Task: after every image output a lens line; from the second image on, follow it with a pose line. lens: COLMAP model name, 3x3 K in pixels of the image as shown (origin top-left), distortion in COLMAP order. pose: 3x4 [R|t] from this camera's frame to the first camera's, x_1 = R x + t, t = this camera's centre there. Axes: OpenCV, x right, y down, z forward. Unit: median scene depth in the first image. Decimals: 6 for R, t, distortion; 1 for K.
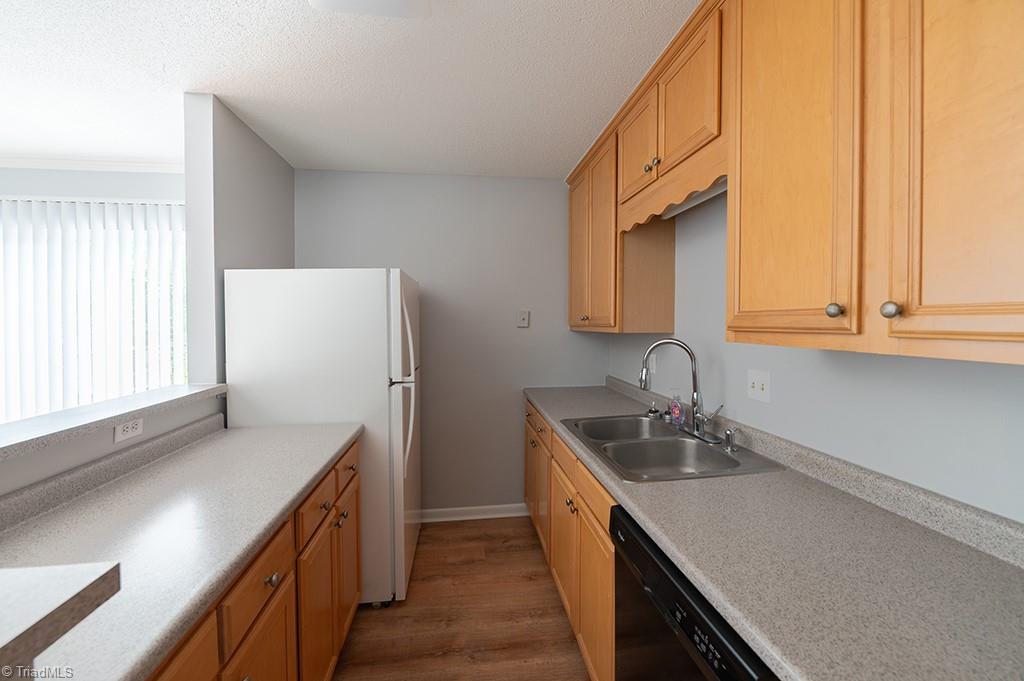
lens RADIAL K [[419.2, 0, 514.7], [0, 419.2, 335.9], [0, 0, 1]] dist [-0.000407, -0.000323]
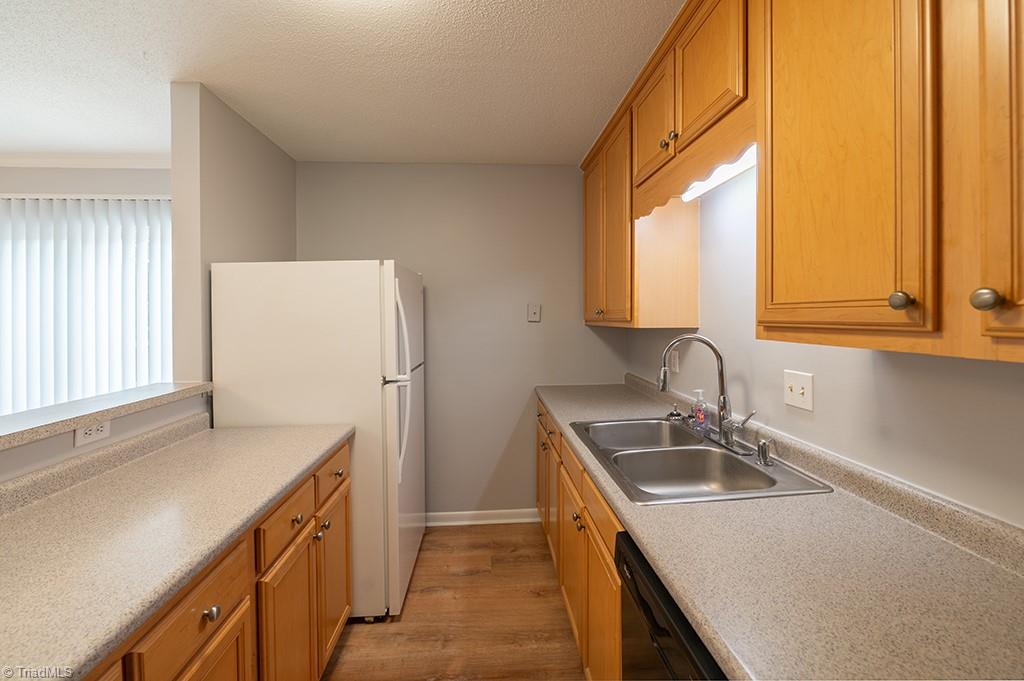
lens RADIAL K [[416.4, 0, 505.7], [0, 416.4, 323.3], [0, 0, 1]] dist [-0.000370, -0.000245]
pose [[0.996526, -0.001616, -0.083269, 0.051764], [0.000366, 0.999887, -0.015020, -0.004144], [0.083283, 0.014937, 0.996414, 0.088936]]
